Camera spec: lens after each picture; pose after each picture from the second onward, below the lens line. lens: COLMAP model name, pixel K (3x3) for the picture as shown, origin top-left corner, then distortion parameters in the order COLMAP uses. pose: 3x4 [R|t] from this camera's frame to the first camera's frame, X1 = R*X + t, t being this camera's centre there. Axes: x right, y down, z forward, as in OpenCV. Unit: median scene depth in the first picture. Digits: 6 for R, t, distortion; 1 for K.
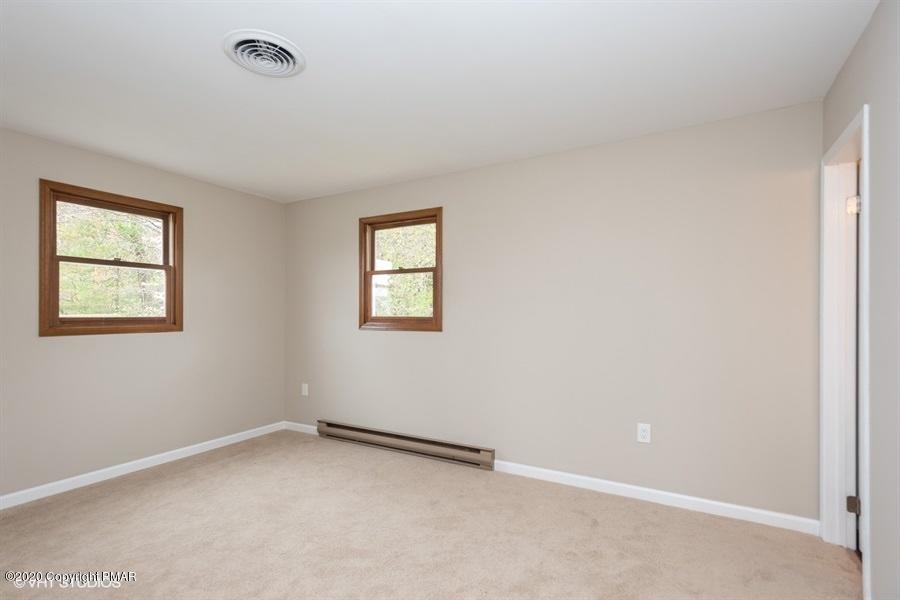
lens RADIAL K [[431.1, 0, 448.2], [0, 431.1, 313.7], [0, 0, 1]] dist [0.024174, -0.000445]
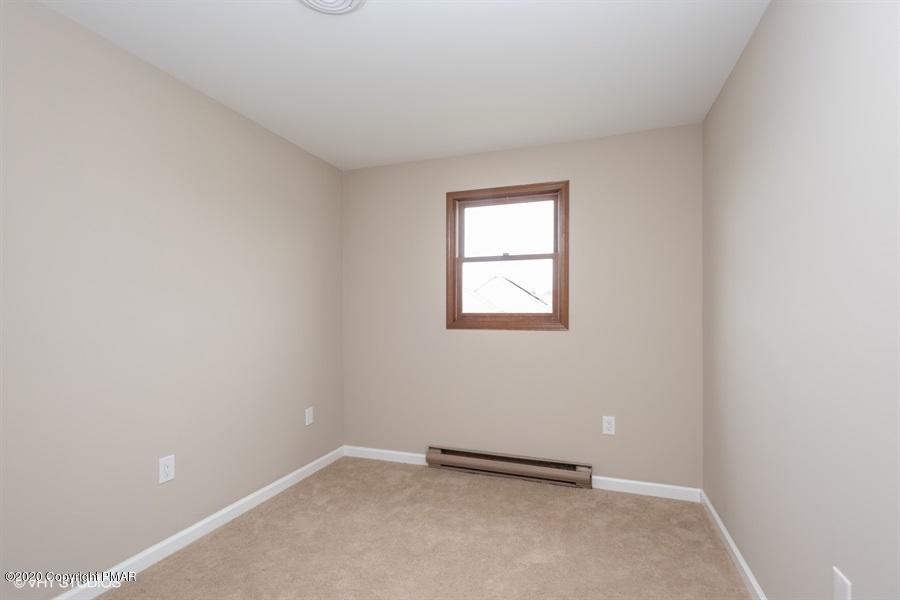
lens RADIAL K [[431.1, 0, 448.3], [0, 431.1, 308.8], [0, 0, 1]] dist [0.024174, -0.000445]
pose [[0.985017, -0.005623, 0.172365, -0.372042], [0.006136, 0.999978, -0.002444, 0.000625], [-0.172348, 0.003465, 0.985030, 0.212408]]
